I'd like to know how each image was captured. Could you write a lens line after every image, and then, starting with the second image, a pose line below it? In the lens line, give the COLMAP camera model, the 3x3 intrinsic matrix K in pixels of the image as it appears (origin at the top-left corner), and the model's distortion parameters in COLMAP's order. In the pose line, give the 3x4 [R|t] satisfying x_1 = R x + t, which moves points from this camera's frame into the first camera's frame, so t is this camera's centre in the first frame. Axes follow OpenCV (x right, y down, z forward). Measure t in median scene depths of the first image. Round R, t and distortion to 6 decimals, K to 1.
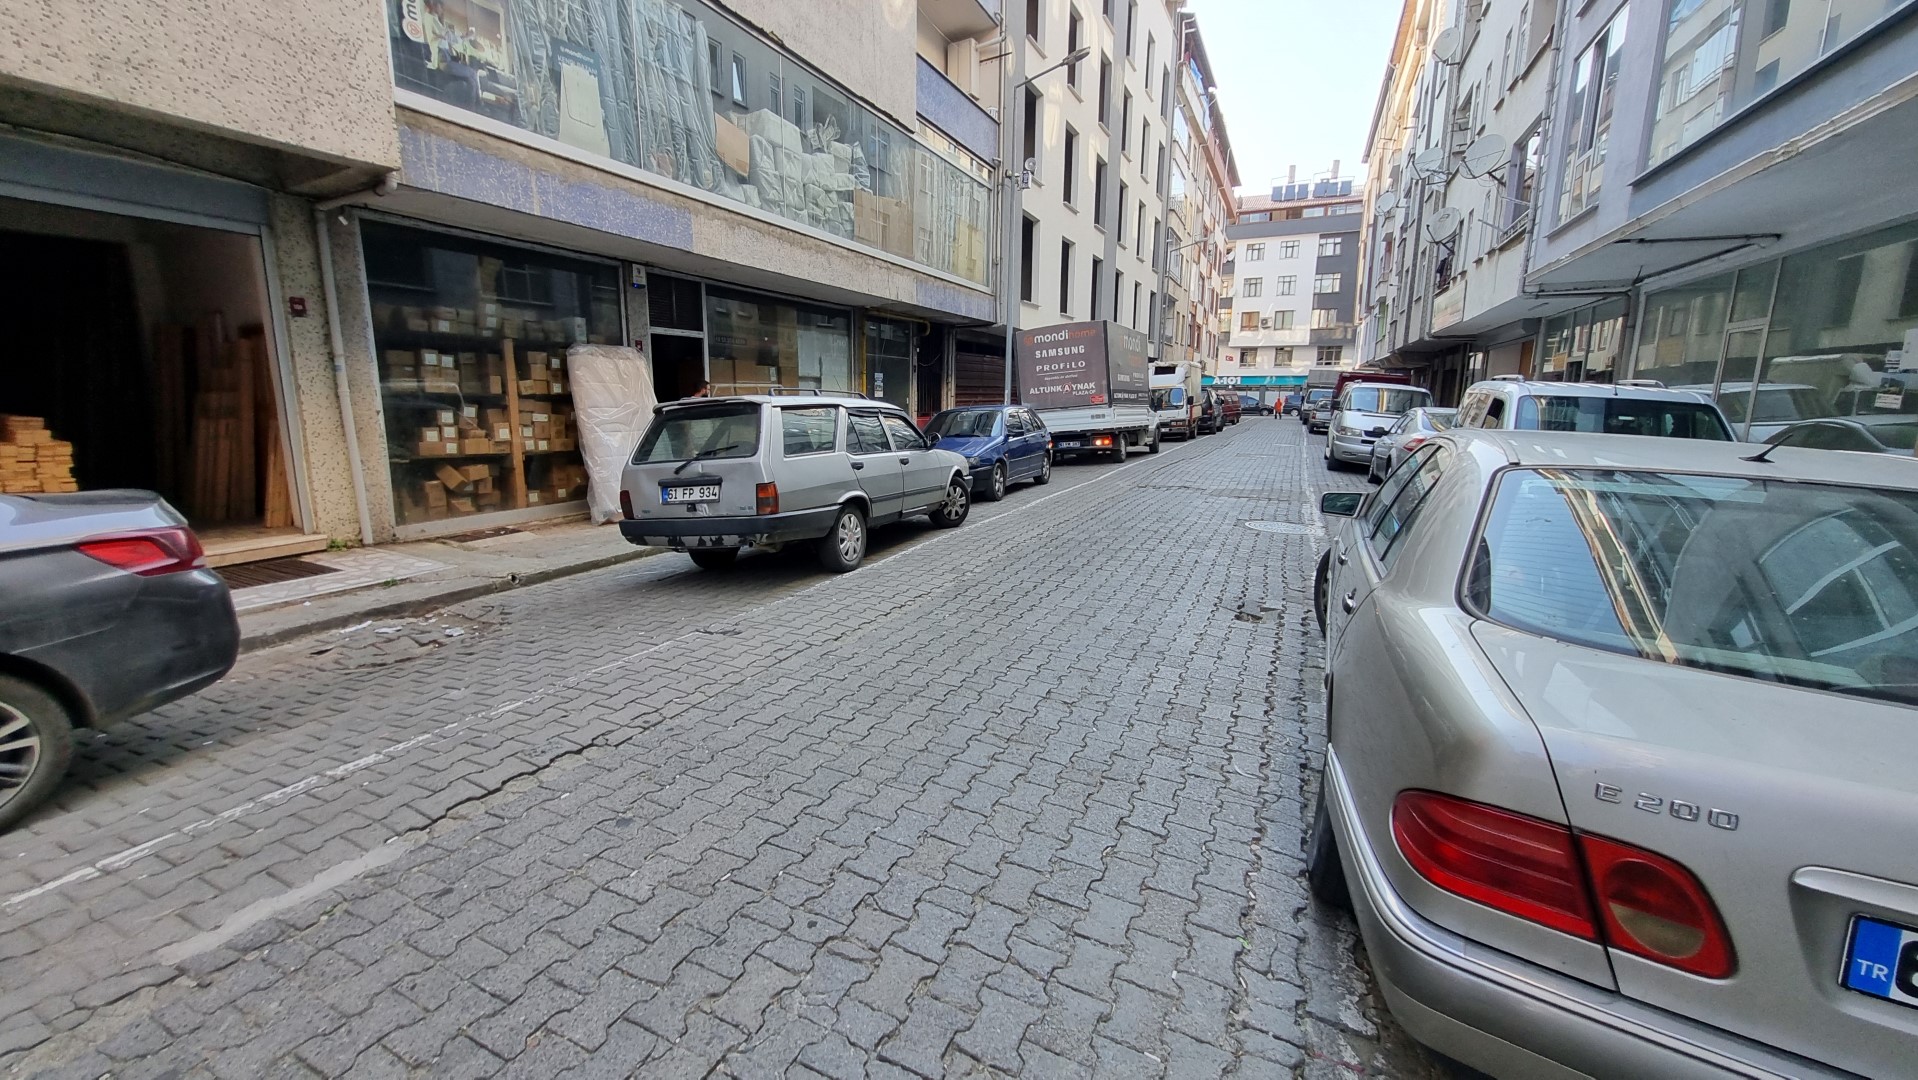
lens RADIAL K [[753.4, 0, 931.7], [0, 753.4, 533.6], [0, 0, 1]] dist [-0.000670, -0.001280]
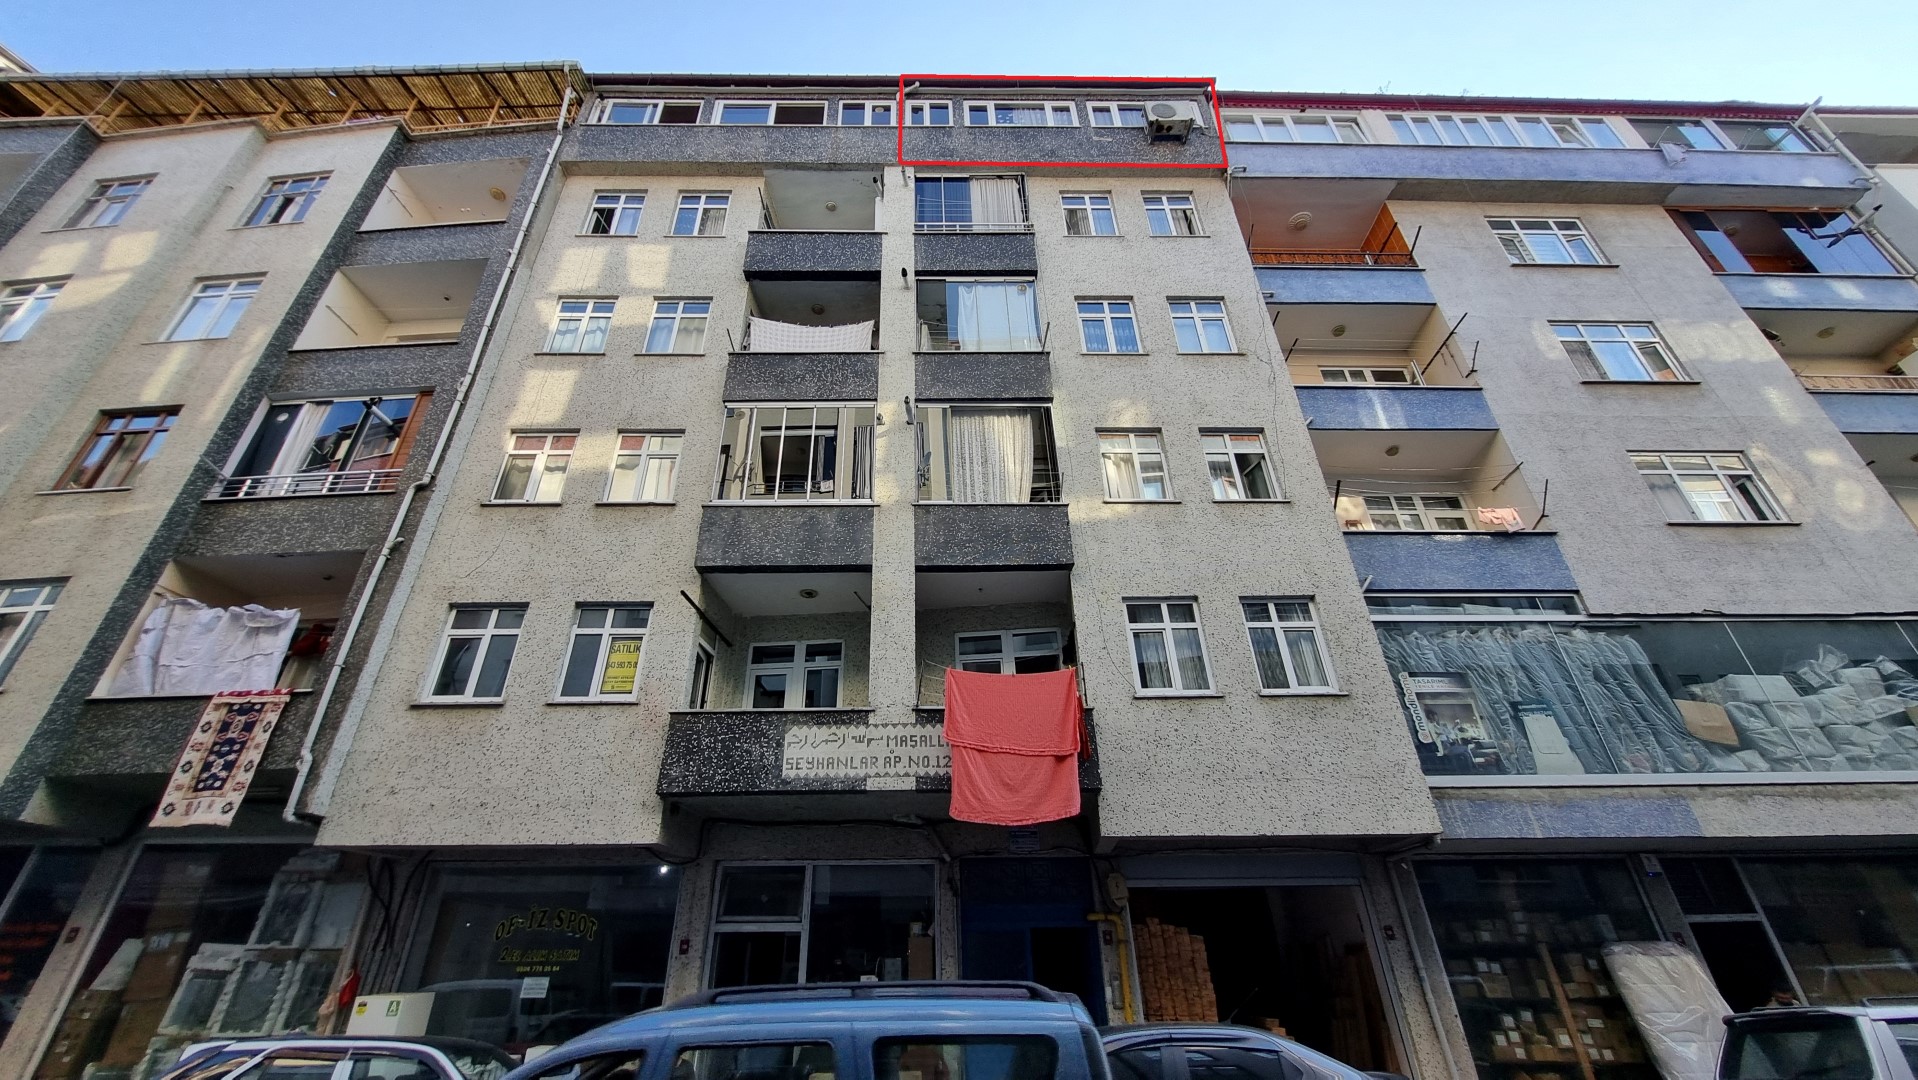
lens RADIAL K [[753.4, 0, 931.7], [0, 753.4, 533.6], [0, 0, 1]] dist [-0.000670, -0.001280]
pose [[0.463617, -0.462738, -0.755601, 0.176577], [-0.148177, 0.800286, -0.581021, 0.050771], [0.873557, 0.381334, 0.302460, -0.428827]]
